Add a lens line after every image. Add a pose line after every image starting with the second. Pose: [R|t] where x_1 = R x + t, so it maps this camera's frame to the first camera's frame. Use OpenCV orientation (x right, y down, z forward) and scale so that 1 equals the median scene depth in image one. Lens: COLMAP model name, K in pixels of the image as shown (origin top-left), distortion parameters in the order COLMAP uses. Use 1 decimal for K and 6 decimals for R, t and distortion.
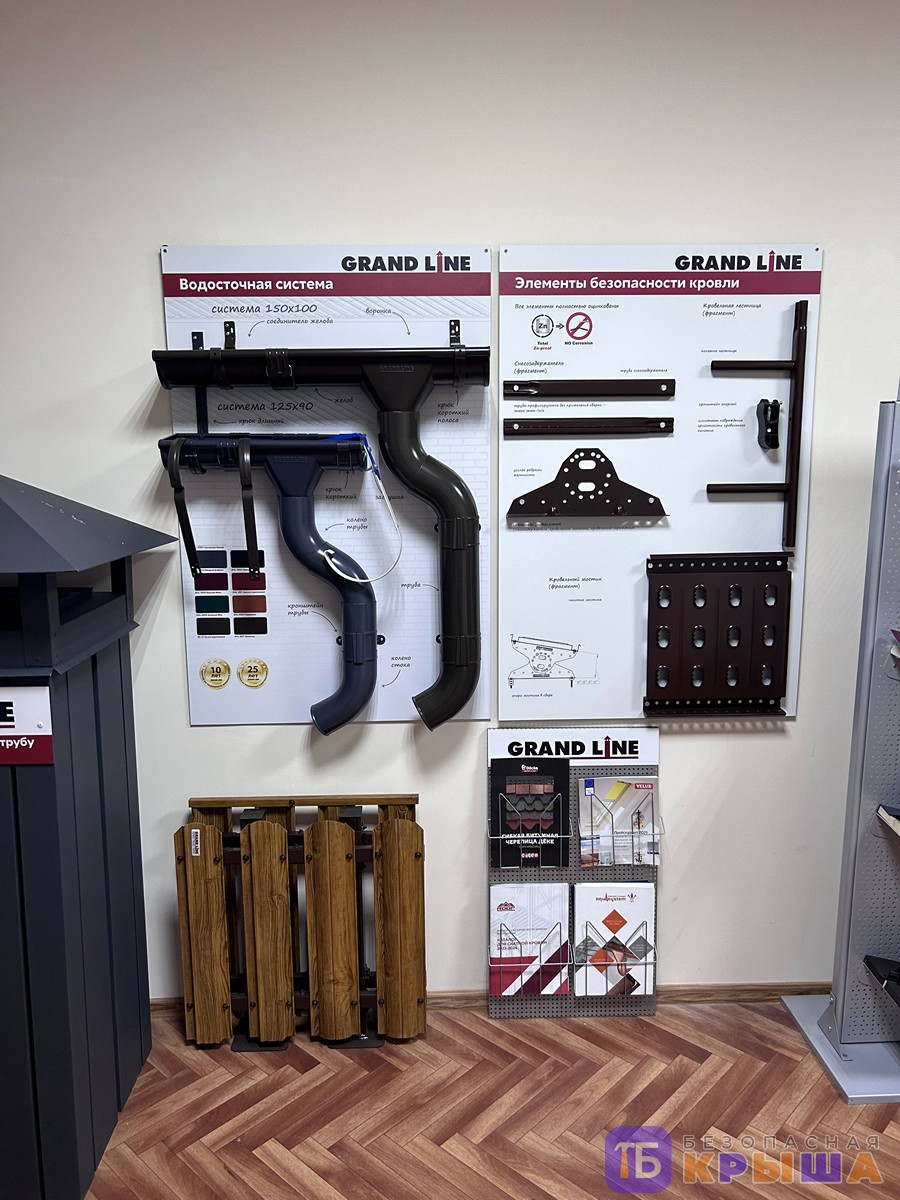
lens RADIAL K [[906.6, 0, 437.6], [0, 906.6, 605.2], [0, 0, 1]] dist [0.041979, -0.048559]
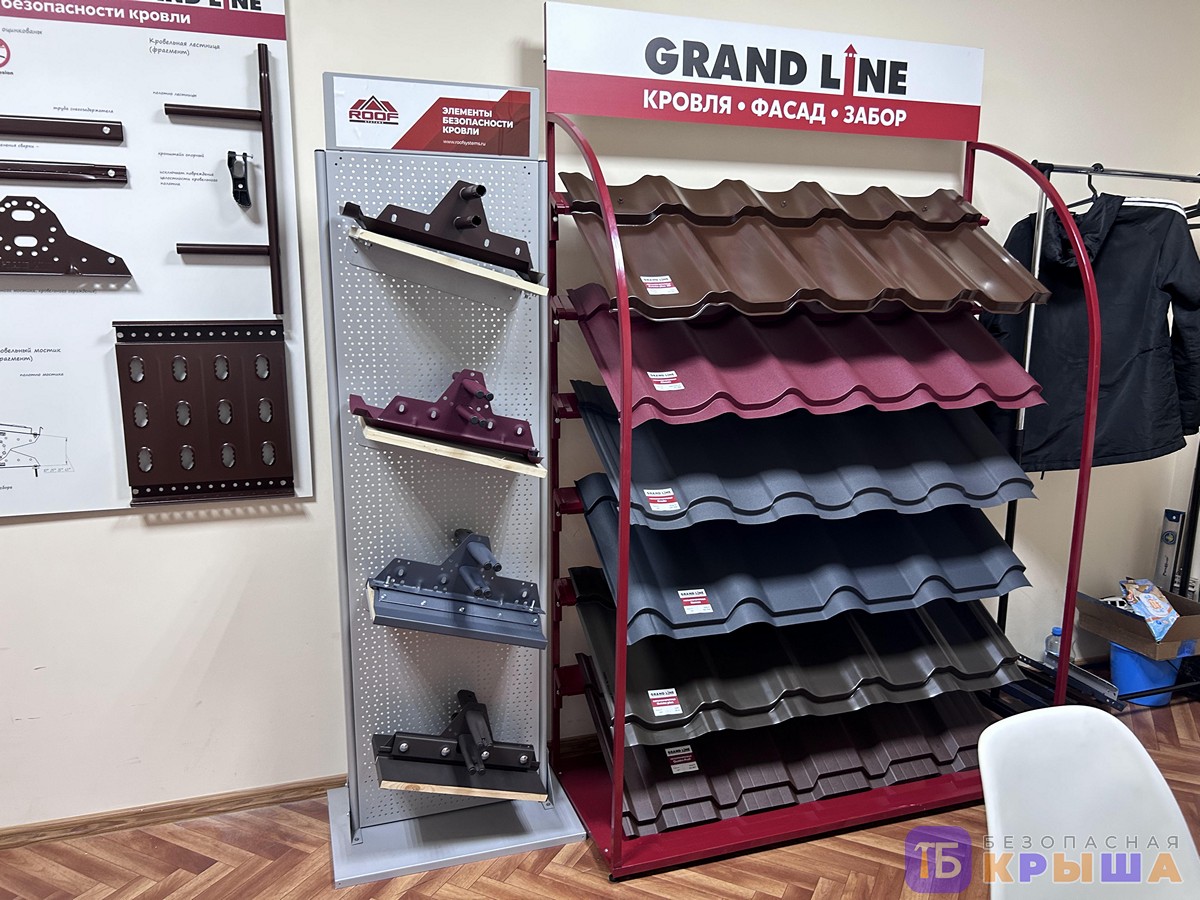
lens RADIAL K [[906.6, 0, 594.0], [0, 906.6, 467.6], [0, 0, 1]] dist [0.041979, -0.048559]
pose [[0.956730, -0.042288, 0.287887, 0.425378], [0.035606, 0.998962, 0.028410, 0.079382], [-0.288790, -0.016930, 0.957243, 0.006508]]
